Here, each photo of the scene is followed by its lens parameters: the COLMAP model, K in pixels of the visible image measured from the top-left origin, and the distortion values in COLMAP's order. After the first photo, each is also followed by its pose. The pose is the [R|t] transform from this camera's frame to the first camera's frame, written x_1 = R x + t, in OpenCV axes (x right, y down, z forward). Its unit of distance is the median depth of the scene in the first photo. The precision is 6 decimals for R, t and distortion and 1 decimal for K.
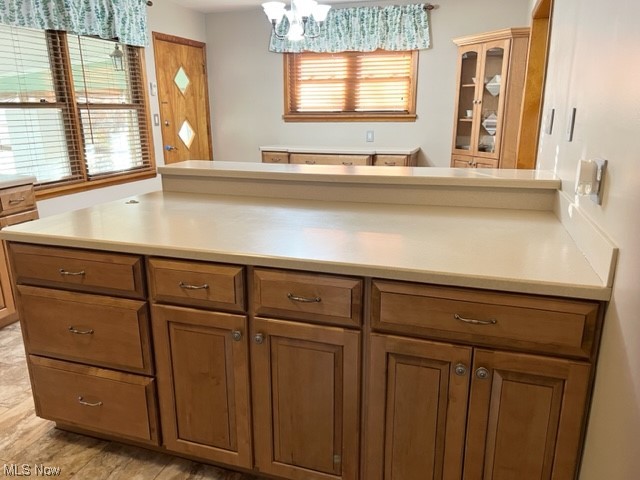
lens RADIAL K [[477.0, 0, 321.3], [0, 477.0, 245.3], [0, 0, 1]] dist [0.057938, -0.068001]
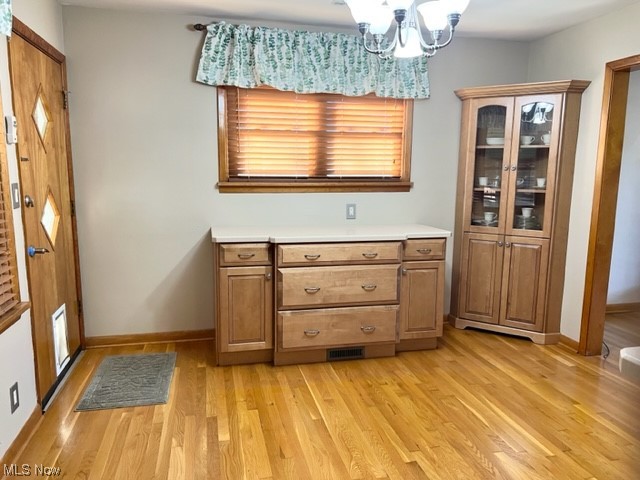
lens RADIAL K [[477.0, 0, 321.3], [0, 477.0, 245.3], [0, 0, 1]] dist [0.057938, -0.068001]
pose [[0.859482, -0.067912, 0.506634, -0.303018], [0.128479, 0.988018, -0.085518, -0.126897], [-0.494756, 0.138593, 0.857909, 0.433133]]
